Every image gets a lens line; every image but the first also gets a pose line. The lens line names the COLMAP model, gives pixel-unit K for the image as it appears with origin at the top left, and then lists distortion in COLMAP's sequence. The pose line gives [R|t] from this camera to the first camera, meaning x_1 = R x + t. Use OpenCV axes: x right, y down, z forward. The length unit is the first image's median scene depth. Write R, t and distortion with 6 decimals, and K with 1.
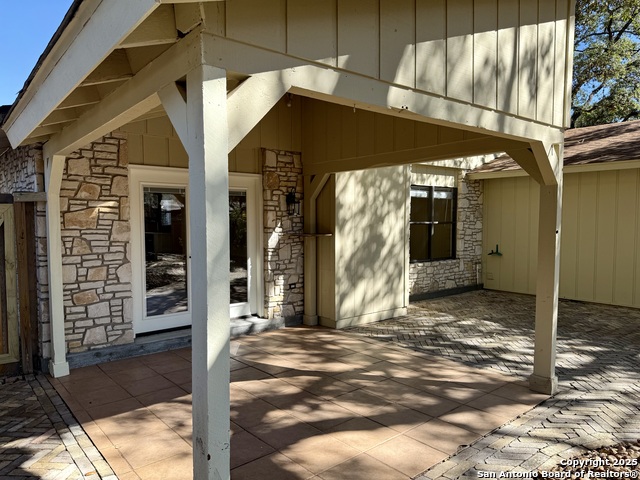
lens RADIAL K [[446.2, 0, 321.8], [0, 446.2, 241.9], [0, 0, 1]] dist [0.054891, -0.076174]
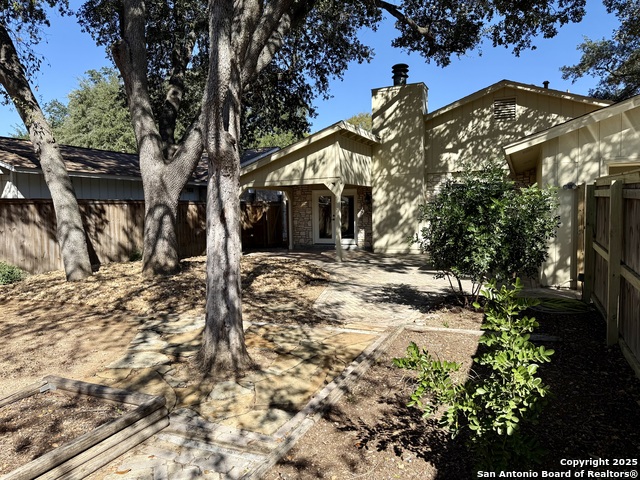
lens RADIAL K [[446.2, 0, 321.8], [0, 446.2, 241.9], [0, 0, 1]] dist [0.054891, -0.076174]
pose [[0.394313, 0.069949, -0.916310, 2.022598], [-0.032062, 0.997539, 0.062353, -0.002350], [0.918417, 0.004793, 0.395585, -0.175516]]
